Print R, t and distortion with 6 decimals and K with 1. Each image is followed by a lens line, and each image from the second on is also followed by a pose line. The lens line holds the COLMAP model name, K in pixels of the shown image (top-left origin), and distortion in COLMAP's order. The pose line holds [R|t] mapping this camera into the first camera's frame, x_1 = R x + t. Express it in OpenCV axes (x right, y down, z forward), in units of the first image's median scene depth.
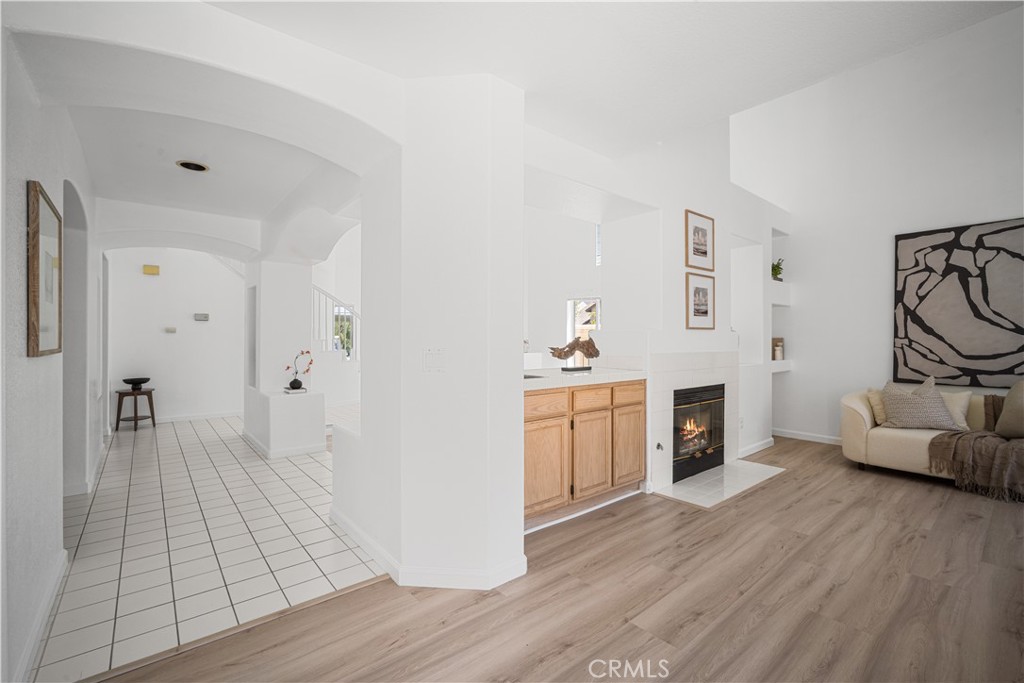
lens RADIAL K [[442.3, 0, 517.2], [0, 442.3, 336.0], [0, 0, 1]] dist [-0.000247, 0.003451]
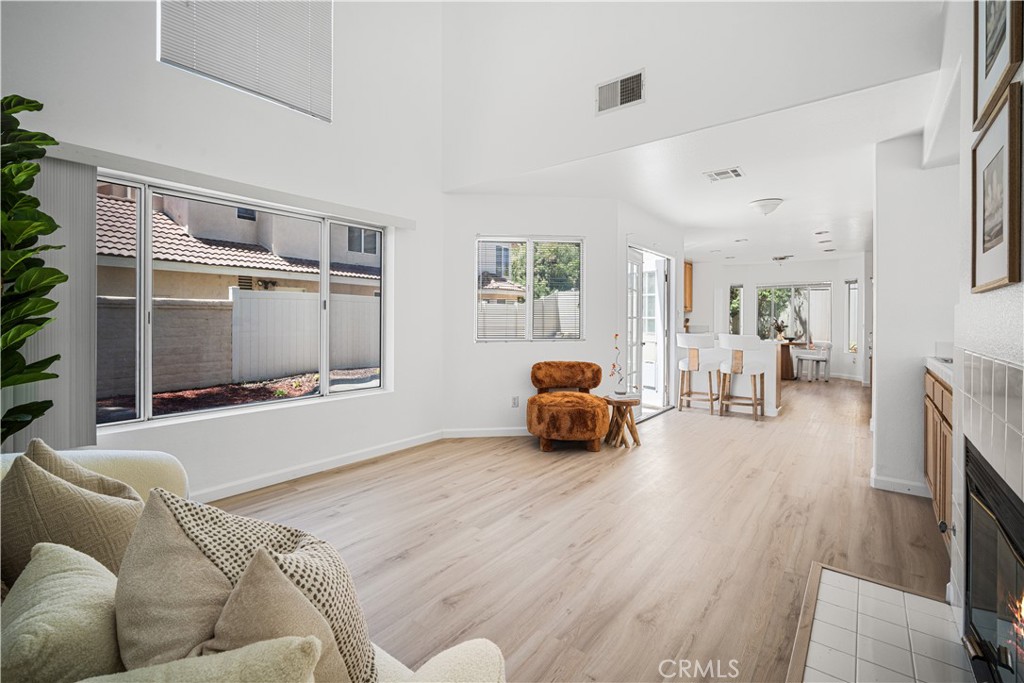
lens RADIAL K [[442.3, 0, 517.2], [0, 442.3, 336.0], [0, 0, 1]] dist [-0.000247, 0.003451]
pose [[-0.980469, 0.001185, -0.196669, 0.889026], [-0.004862, 0.999530, 0.030264, 0.011618], [0.196612, 0.030629, -0.980003, 1.355982]]
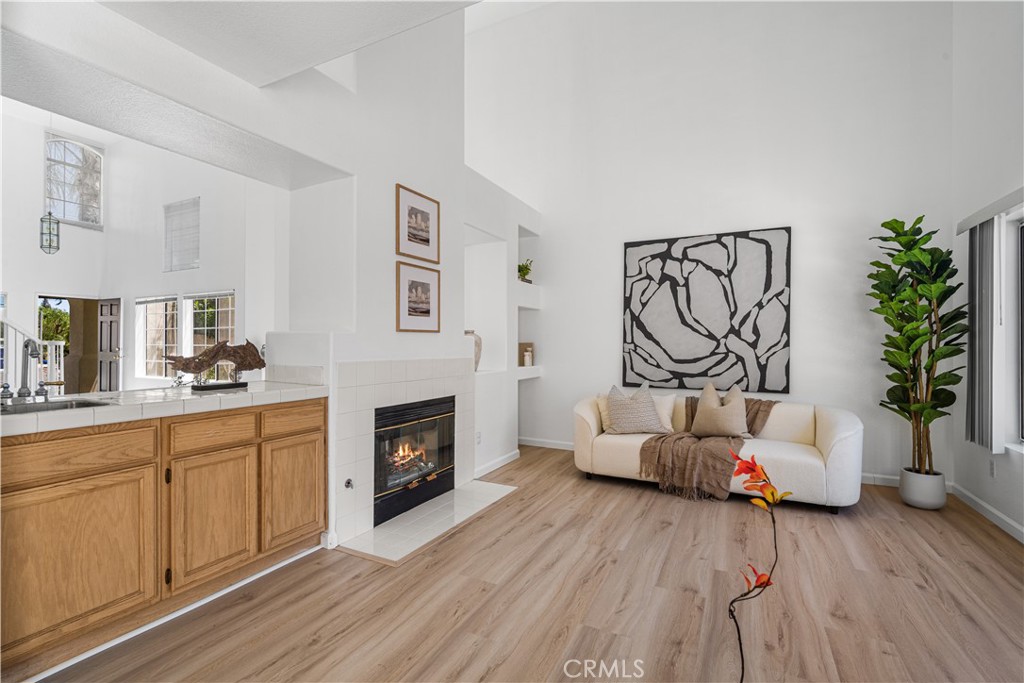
lens RADIAL K [[454.1, 0, 507.1], [0, 454.1, 337.6], [0, 0, 1]] dist [-0.001528, 0.001480]
pose [[0.929212, 0.006927, 0.369482, 0.272212], [-0.004686, 0.999965, -0.006962, 0.000694], [-0.369517, 0.004737, 0.929212, 0.159904]]
